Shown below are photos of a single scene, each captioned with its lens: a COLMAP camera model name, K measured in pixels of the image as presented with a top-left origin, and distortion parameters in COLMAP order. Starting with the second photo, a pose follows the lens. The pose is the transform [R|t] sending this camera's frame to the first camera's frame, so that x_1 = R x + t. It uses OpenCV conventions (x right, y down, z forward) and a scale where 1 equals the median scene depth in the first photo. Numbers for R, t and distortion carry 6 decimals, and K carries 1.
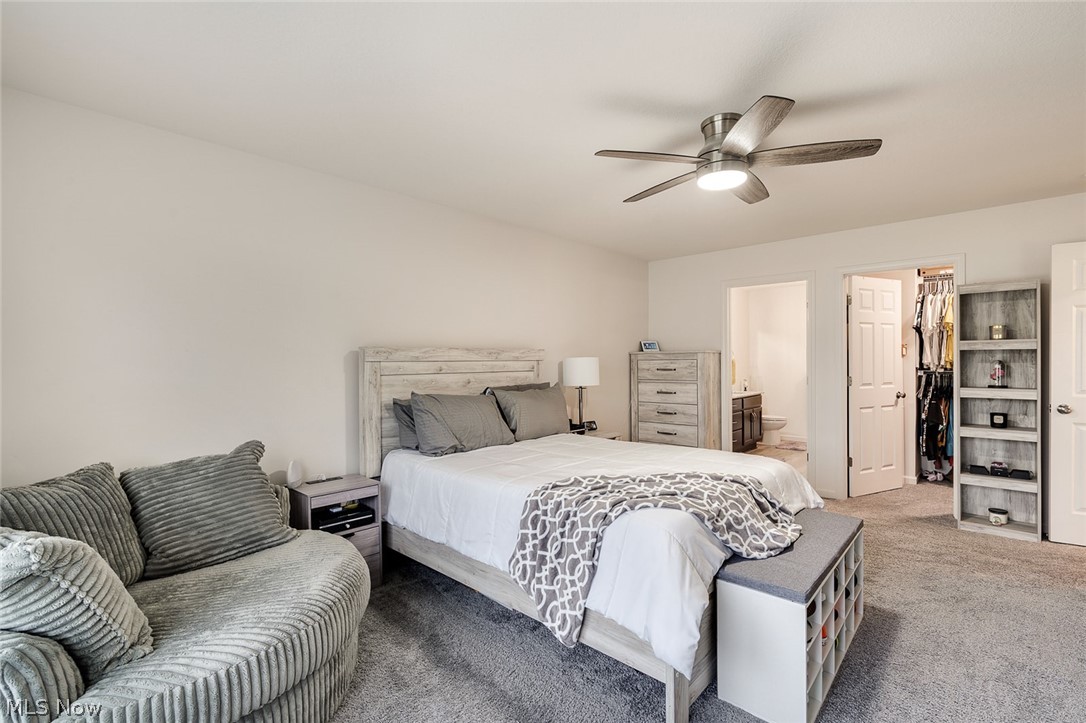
lens RADIAL K [[494.7, 0, 543.0], [0, 494.7, 361.5], [0, 0, 1]] dist [0.000202, 0.000559]
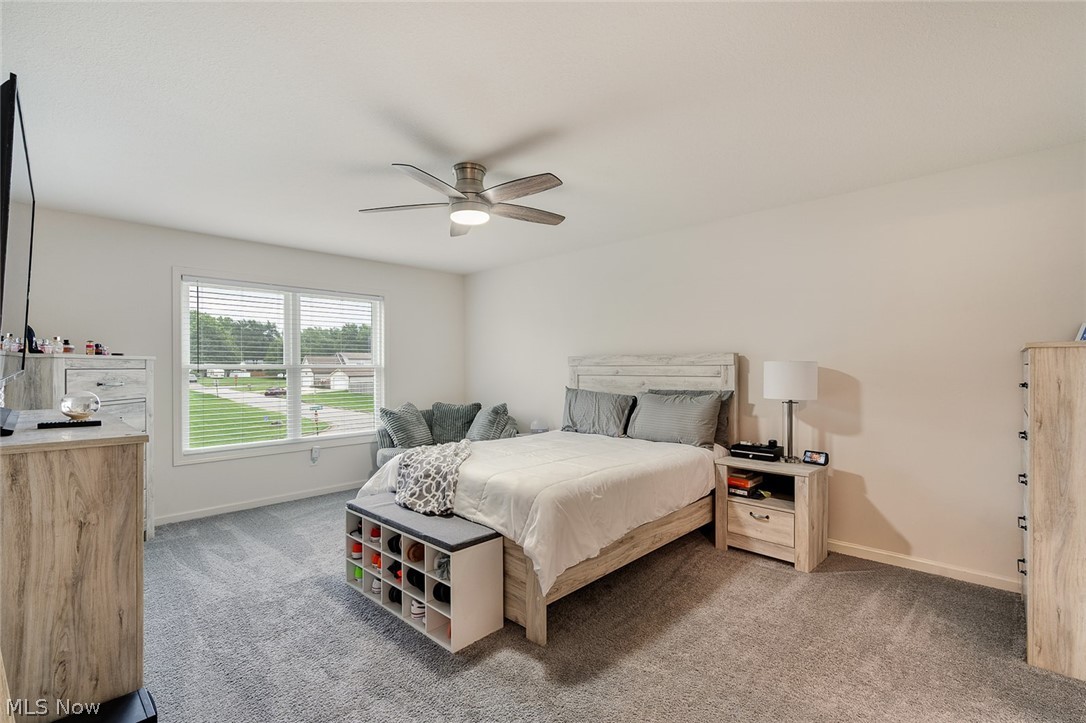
lens RADIAL K [[494.7, 0, 543.0], [0, 494.7, 361.5], [0, 0, 1]] dist [0.000202, 0.000559]
pose [[-0.020831, -0.004208, -0.999774, 0.998272], [0.003036, 0.999986, -0.004272, -0.006549], [0.999778, -0.003125, -0.020818, 0.771611]]
